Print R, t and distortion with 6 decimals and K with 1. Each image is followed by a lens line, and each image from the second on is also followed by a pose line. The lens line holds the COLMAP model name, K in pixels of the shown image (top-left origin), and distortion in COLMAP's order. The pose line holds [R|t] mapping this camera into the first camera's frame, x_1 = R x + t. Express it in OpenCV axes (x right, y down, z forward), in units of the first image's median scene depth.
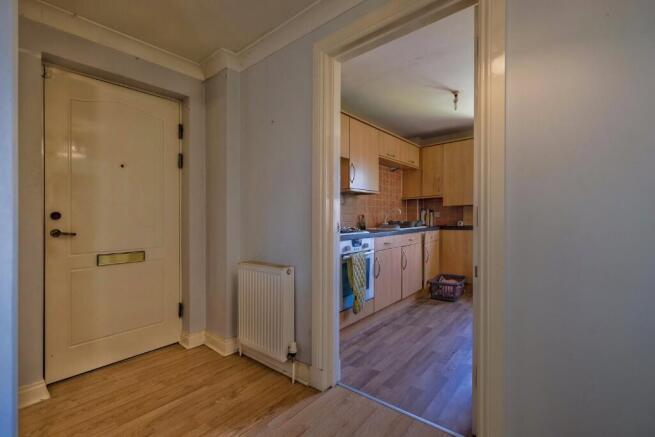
lens RADIAL K [[285.2, 0, 324.7], [0, 285.2, 217.6], [0, 0, 1]] dist [-0.000045, -0.000011]
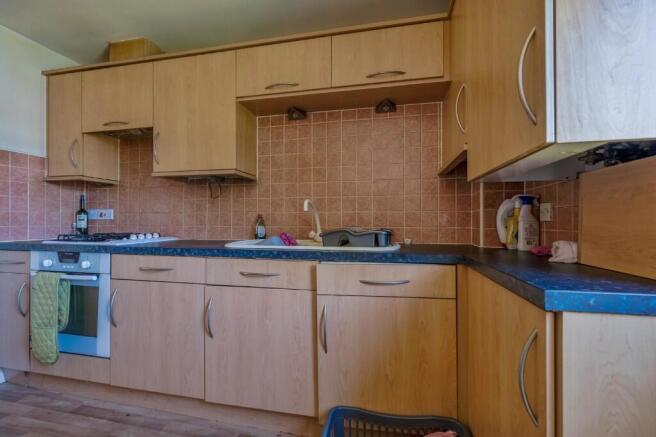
lens RADIAL K [[296.4, 0, 318.0], [0, 296.4, 213.2], [0, 0, 1]] dist [0.002049, 0.000292]
pose [[0.454630, -0.001144, -0.890680, 0.621274], [-0.003585, 0.999989, -0.003115, -0.009114], [0.890673, 0.004609, 0.454621, 0.759851]]
